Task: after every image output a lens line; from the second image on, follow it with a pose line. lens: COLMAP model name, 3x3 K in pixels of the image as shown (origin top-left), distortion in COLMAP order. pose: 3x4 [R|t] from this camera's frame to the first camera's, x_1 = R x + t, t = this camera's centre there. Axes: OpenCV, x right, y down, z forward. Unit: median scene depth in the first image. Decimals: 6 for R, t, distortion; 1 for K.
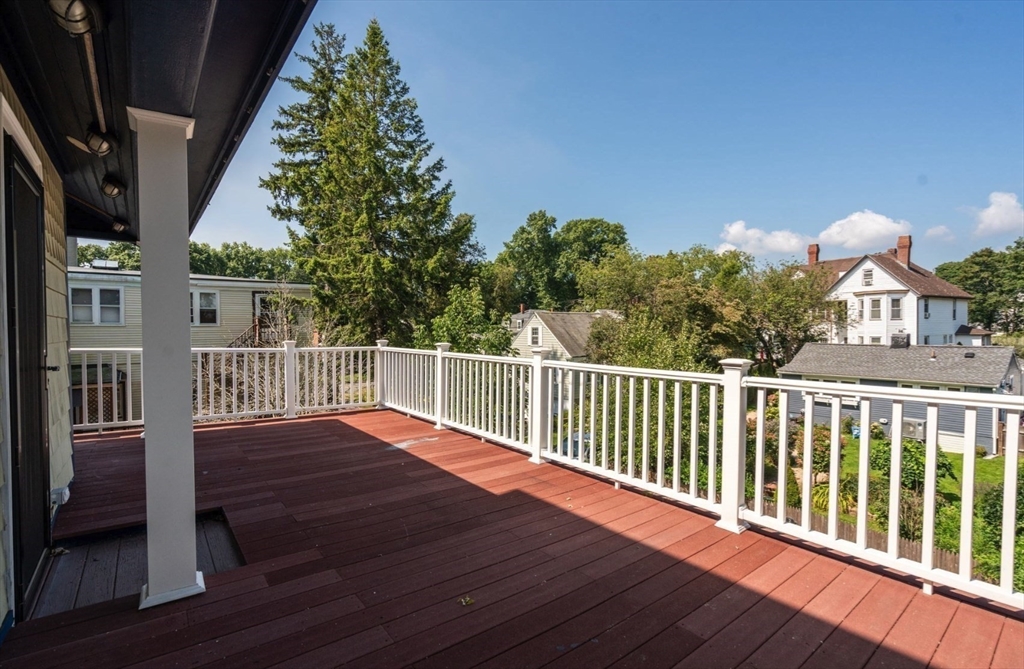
lens RADIAL K [[467.9, 0, 512.3], [0, 467.9, 339.1], [0, 0, 1]] dist [0.003380, 0.000266]
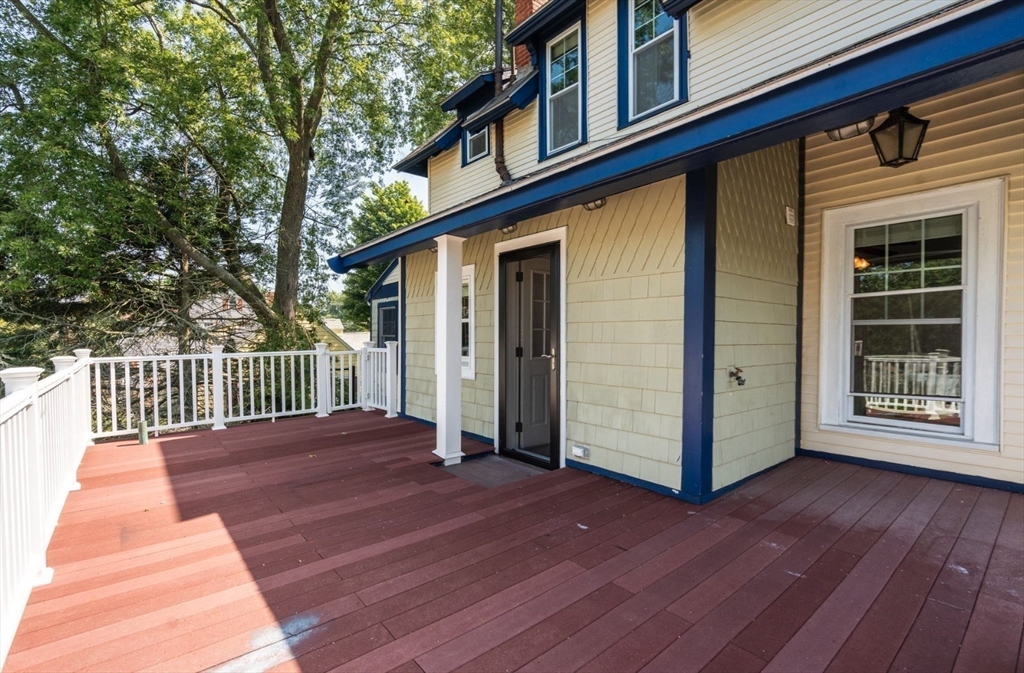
lens RADIAL K [[472.7, 0, 513.7], [0, 472.7, 338.9], [0, 0, 1]] dist [-0.000992, 0.000564]
pose [[-0.999766, -0.006220, -0.020720, -0.571354], [-0.007117, 0.999028, 0.043503, -0.049653], [0.020429, 0.043640, -0.998838, 1.851588]]
